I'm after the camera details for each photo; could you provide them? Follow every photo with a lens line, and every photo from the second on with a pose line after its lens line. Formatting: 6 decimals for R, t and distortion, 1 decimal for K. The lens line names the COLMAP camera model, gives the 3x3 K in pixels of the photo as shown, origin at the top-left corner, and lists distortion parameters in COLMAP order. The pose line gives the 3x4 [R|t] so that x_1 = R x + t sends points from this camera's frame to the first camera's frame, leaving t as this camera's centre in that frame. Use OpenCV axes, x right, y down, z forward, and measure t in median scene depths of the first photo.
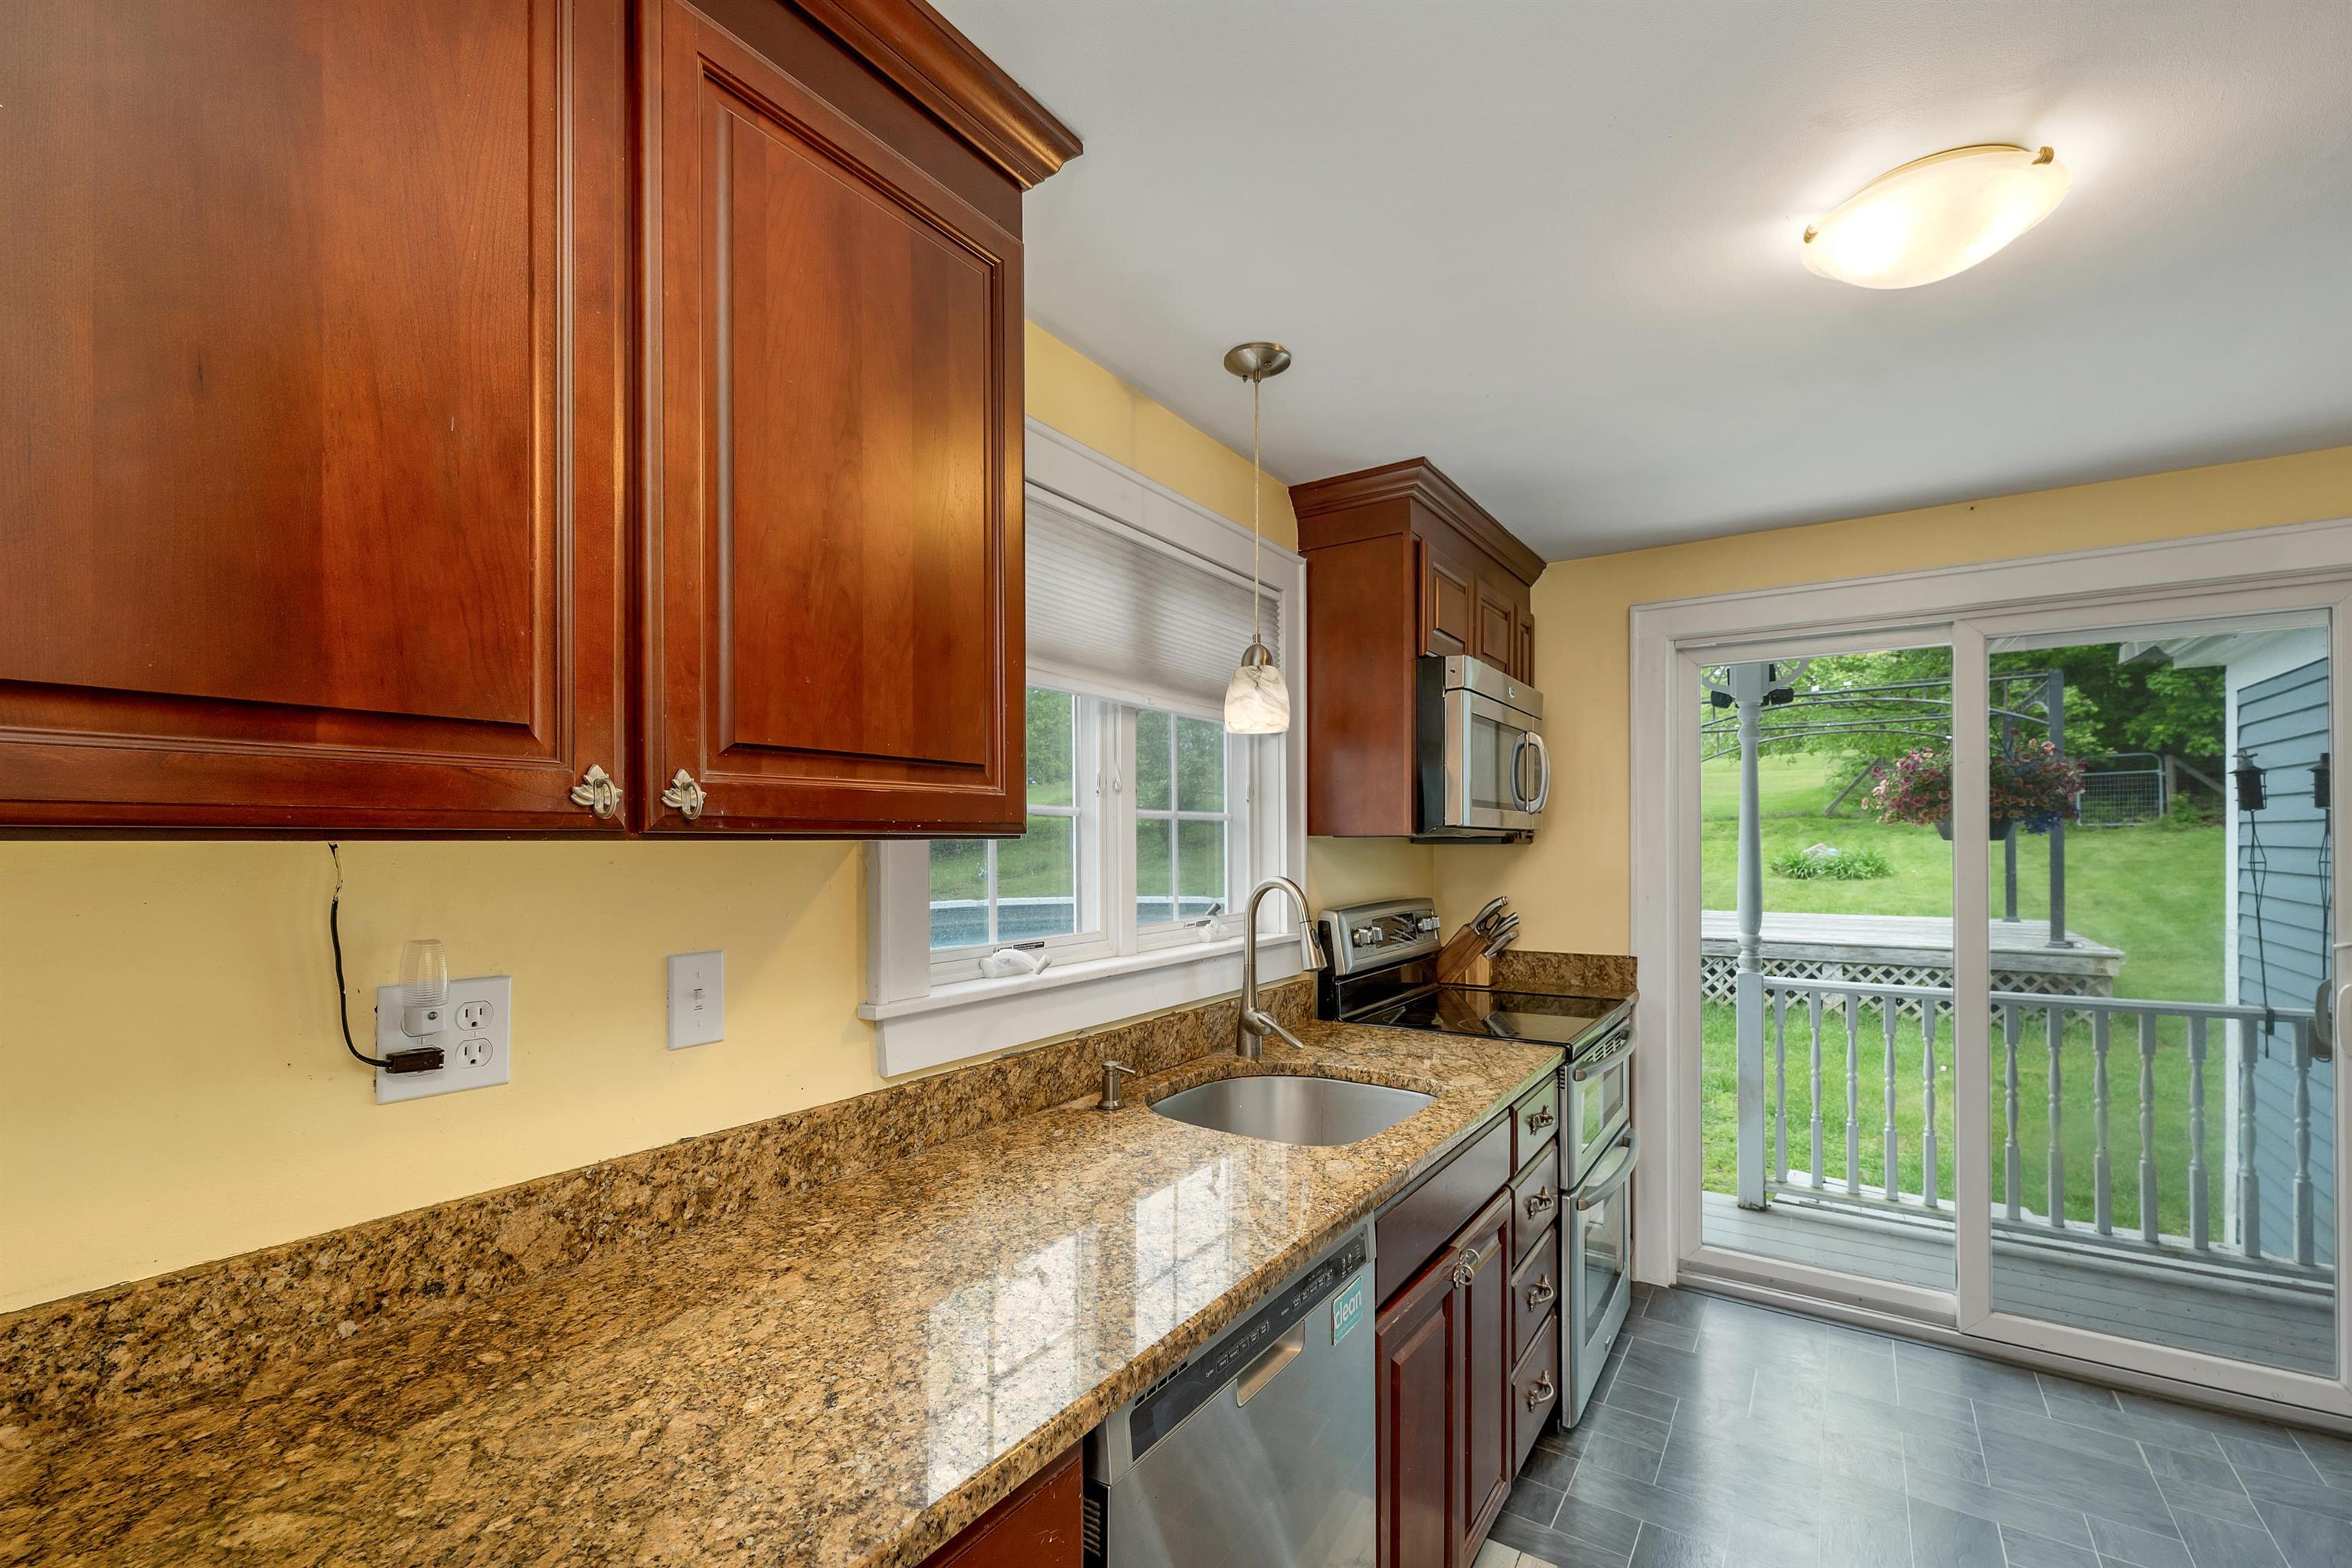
lens RADIAL K [[992.7, 0, 1178.0], [0, 992.7, 838.4], [0, 0, 1]] dist [-0.000405, -0.000046]
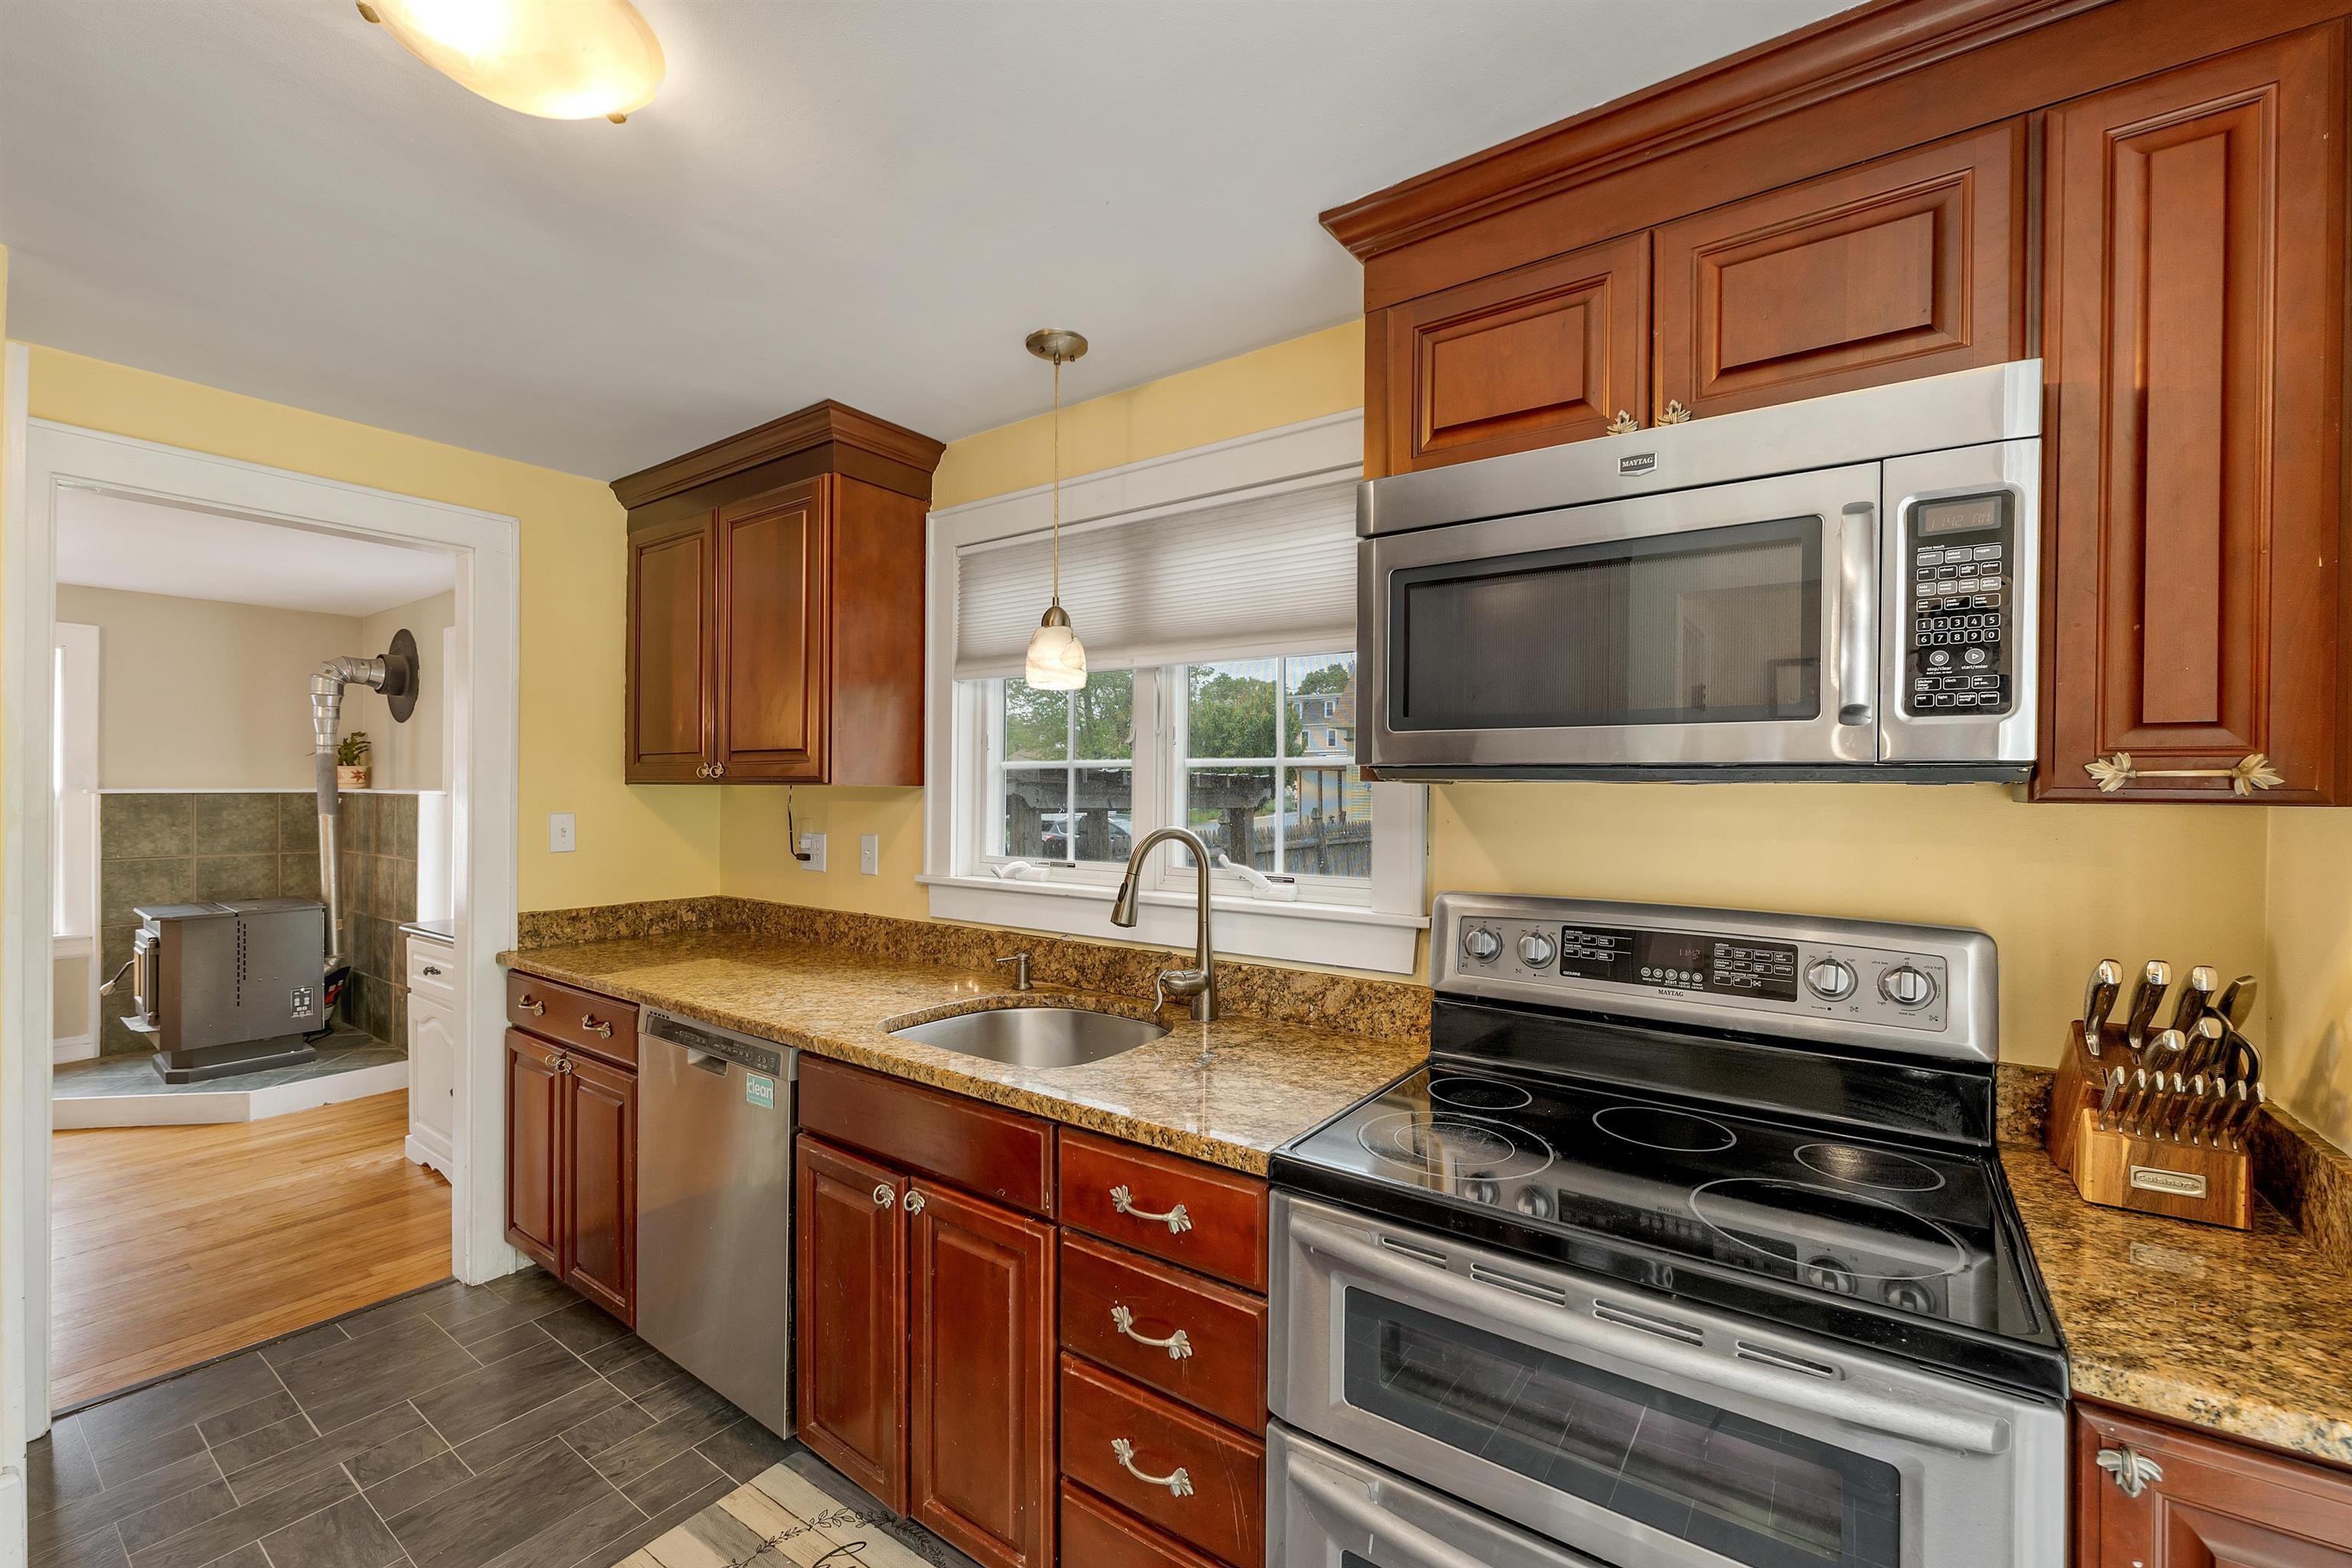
lens RADIAL K [[964.9, 0, 1177.5], [0, 964.9, 799.6], [0, 0, 1]] dist [-0.000149, -0.000012]
pose [[-0.026255, 0.008466, -0.999619, 1.353326], [-0.008404, 0.999927, 0.008689, 0.007169], [0.999620, 0.008629, -0.026182, 1.386529]]
